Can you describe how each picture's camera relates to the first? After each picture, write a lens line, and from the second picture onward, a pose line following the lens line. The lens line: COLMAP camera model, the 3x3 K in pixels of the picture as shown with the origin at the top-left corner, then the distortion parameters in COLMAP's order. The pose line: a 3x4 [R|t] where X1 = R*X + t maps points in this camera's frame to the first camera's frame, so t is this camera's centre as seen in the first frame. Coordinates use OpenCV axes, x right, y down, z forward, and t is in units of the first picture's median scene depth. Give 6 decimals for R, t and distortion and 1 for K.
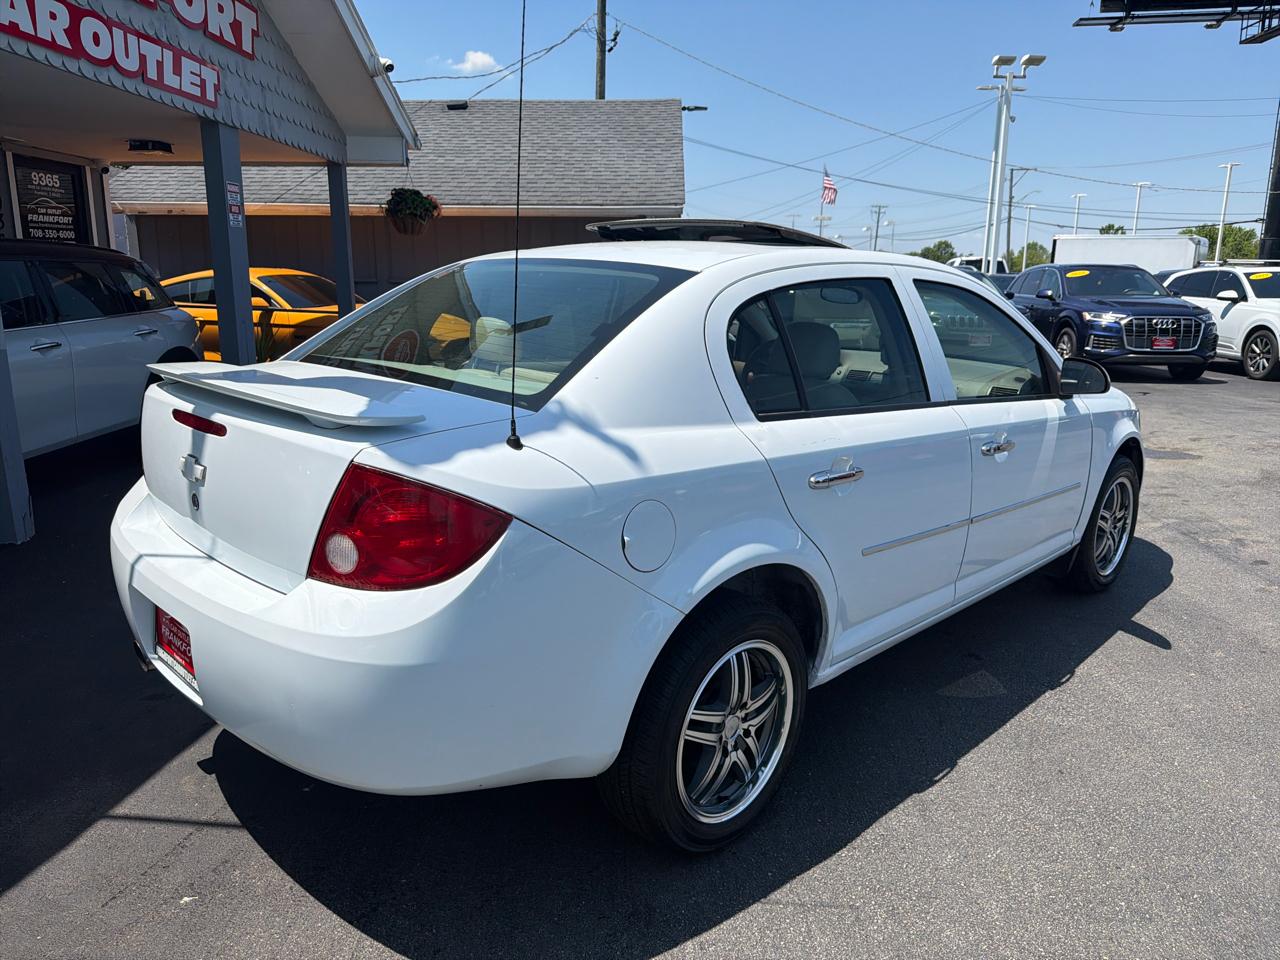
lens RADIAL K [[912.7, 0, 650.3], [0, 912.7, 472.0], [0, 0, 1]] dist [0.024644, -0.040507]
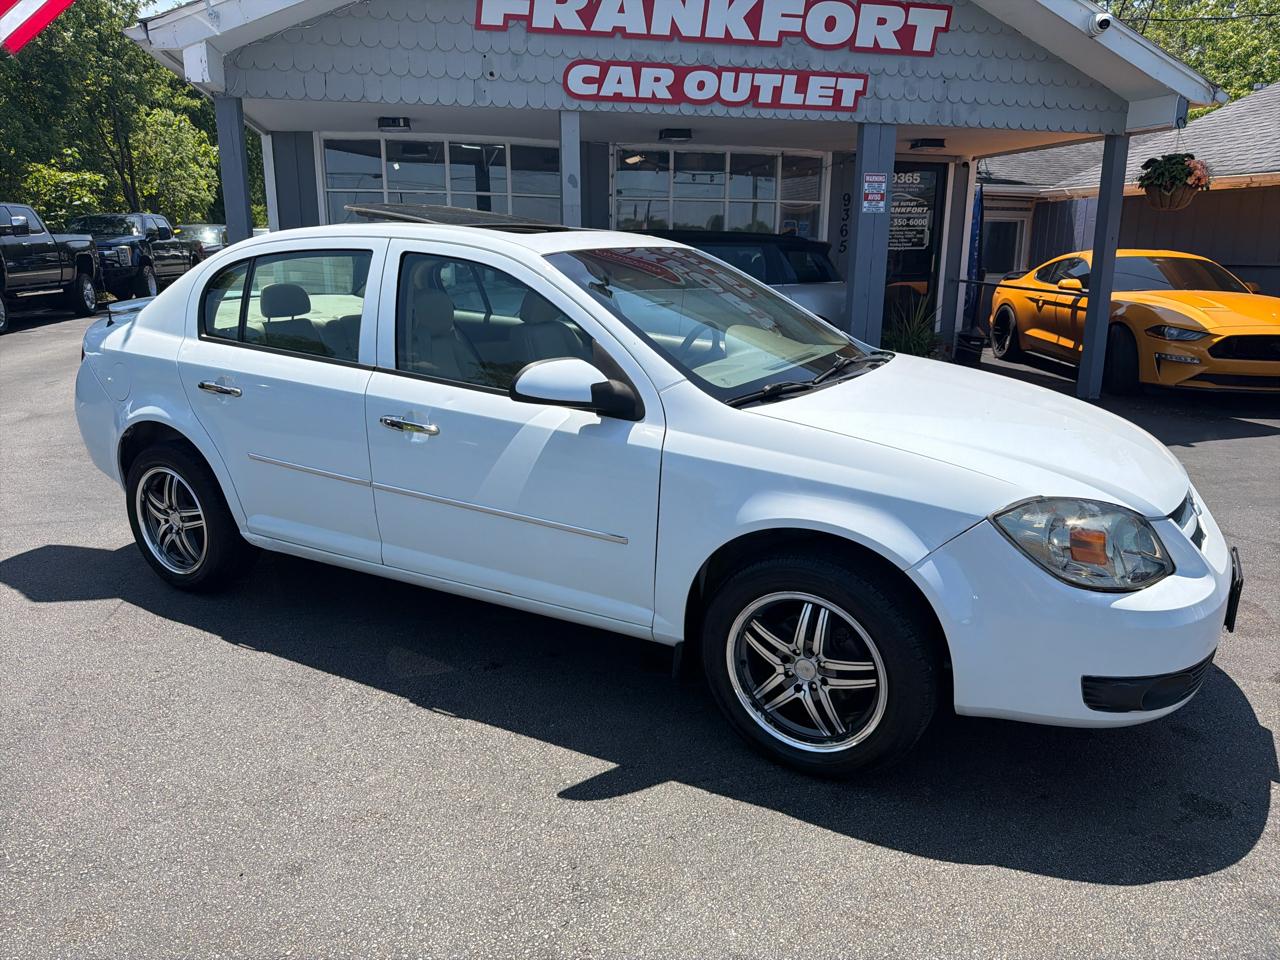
lens RADIAL K [[912.7, 0, 641.7], [0, 912.7, 473.5], [0, 0, 1]] dist [0.024644, -0.040507]
pose [[0.255213, 0.225104, -0.940316, 0.817984], [-0.209526, 0.962288, 0.173496, -0.118285], [0.943909, 0.152742, 0.292754, 0.572108]]
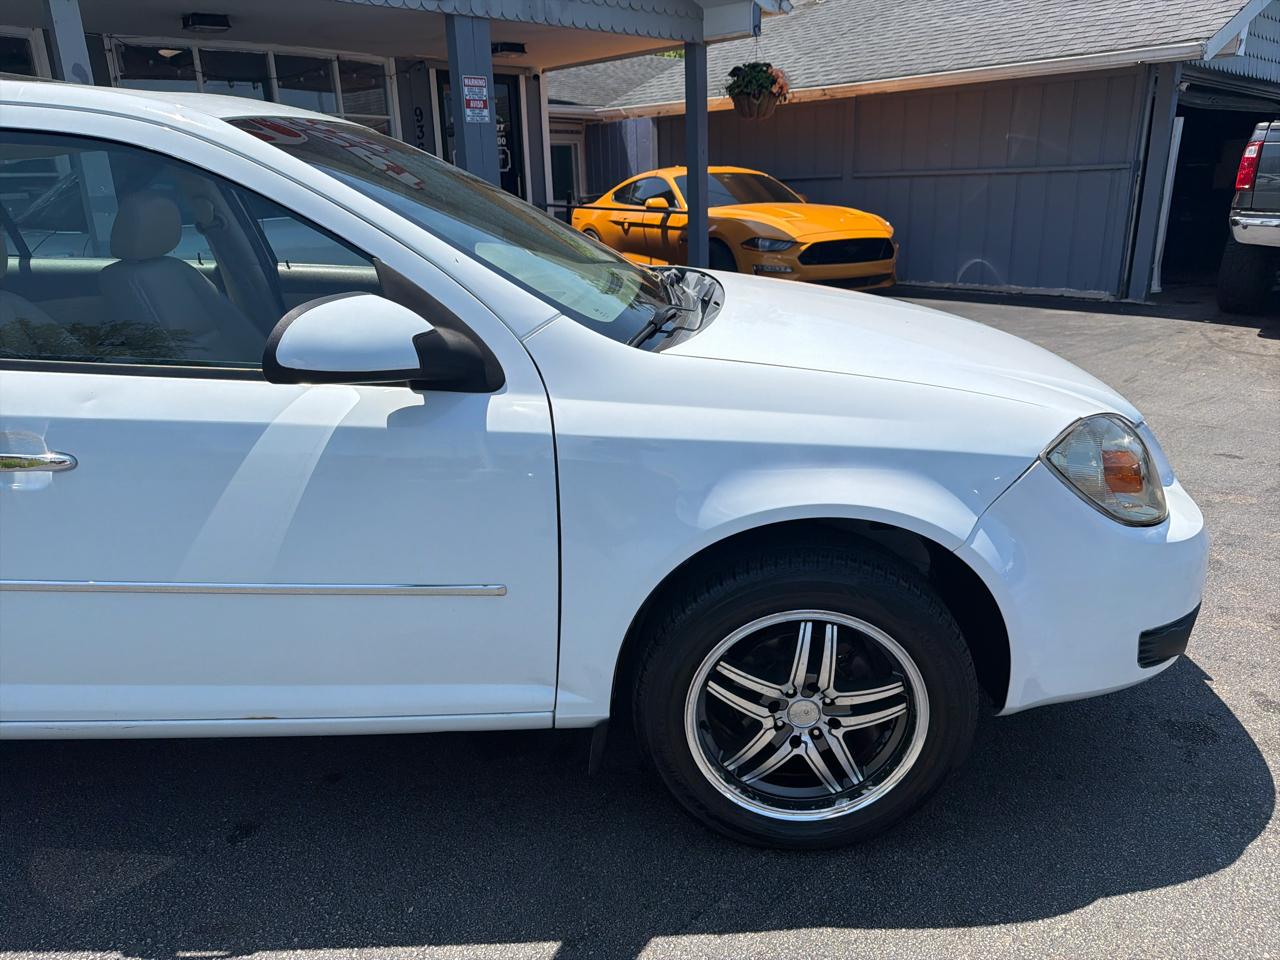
lens RADIAL K [[912.7, 0, 644.3], [0, 912.7, 491.1], [0, 0, 1]] dist [0.024644, -0.040507]
pose [[0.695159, 0.204289, -0.689217, 0.582006], [-0.122512, 0.978411, 0.166440, -0.081698], [0.708340, -0.031265, 0.705179, 0.534071]]
